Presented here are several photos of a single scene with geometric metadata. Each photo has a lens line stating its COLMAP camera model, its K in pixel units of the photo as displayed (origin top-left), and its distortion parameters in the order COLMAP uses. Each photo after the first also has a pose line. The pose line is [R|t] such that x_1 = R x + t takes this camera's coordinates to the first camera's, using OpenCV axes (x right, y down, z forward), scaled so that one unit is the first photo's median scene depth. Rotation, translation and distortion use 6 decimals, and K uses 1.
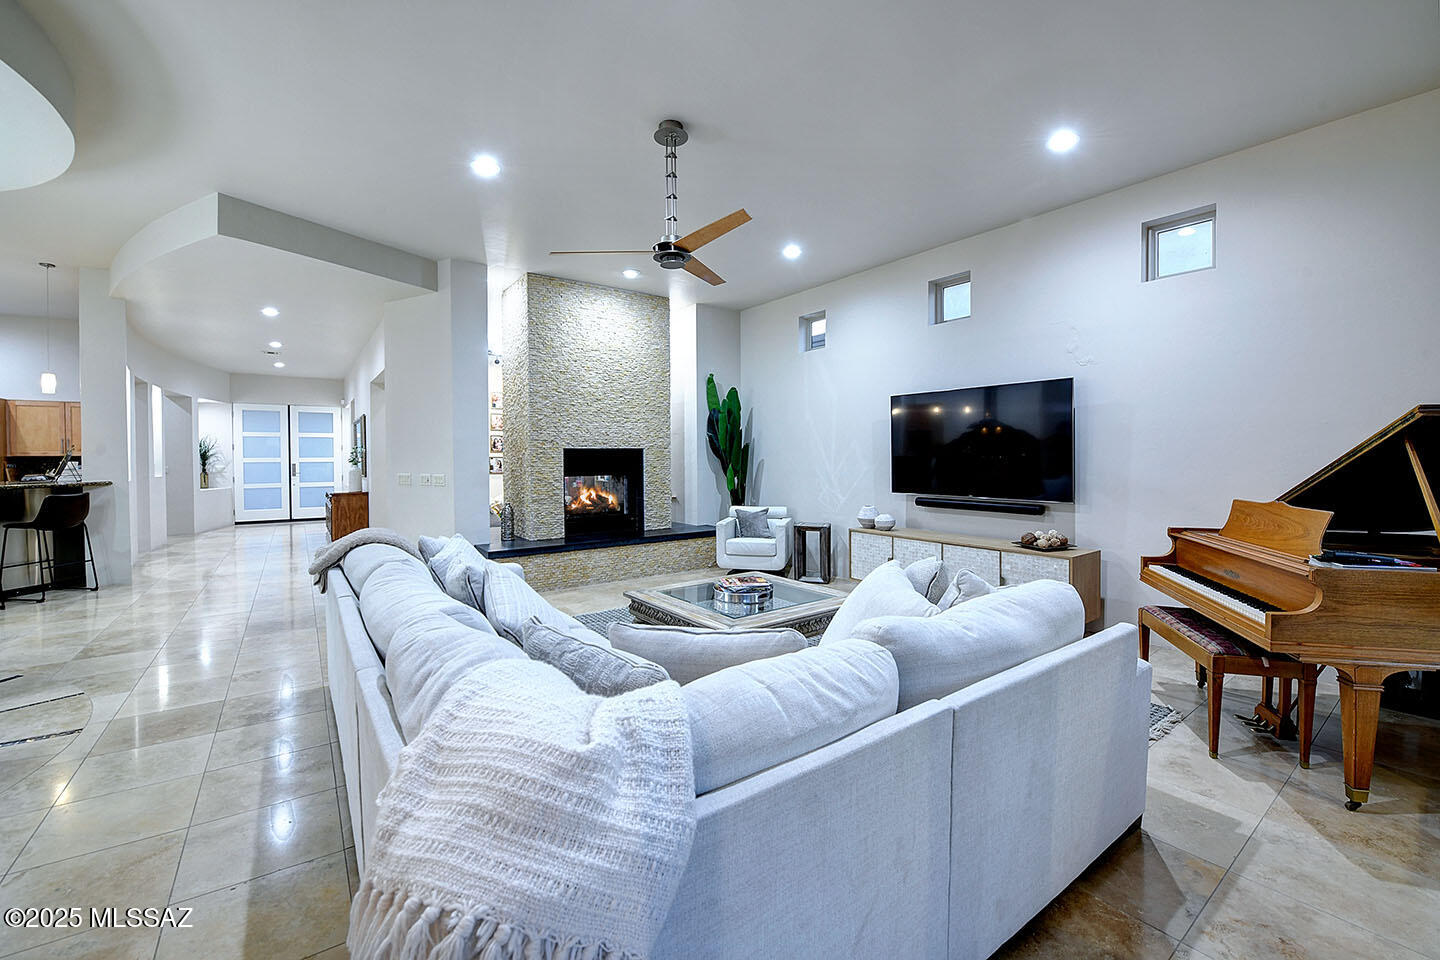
lens RADIAL K [[602.5, 0, 738.7], [0, 602.5, 469.6], [0, 0, 1]] dist [-0.019310, -0.000475]
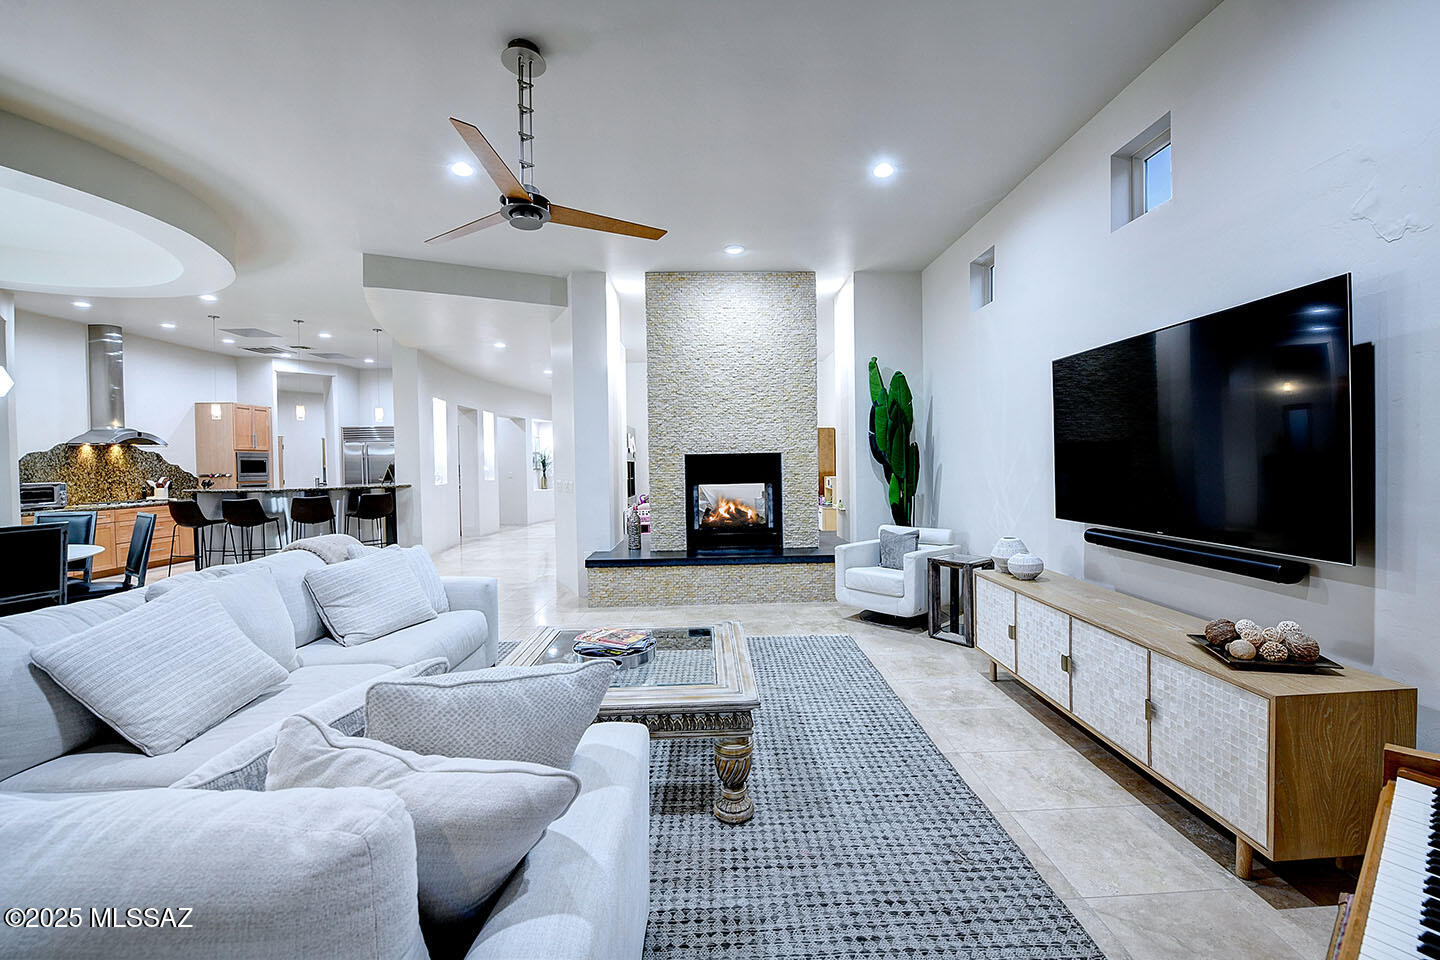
lens RADIAL K [[606.0, 0, 720.0], [0, 606.0, 480.0], [0, 0, 1]] dist [-0.025138, -0.000342]
pose [[0.811587, 0.007298, -0.584186, 0.305525], [0.000433, 0.999914, 0.013093, -0.008172], [0.584232, -0.010879, 0.811514, 0.274584]]
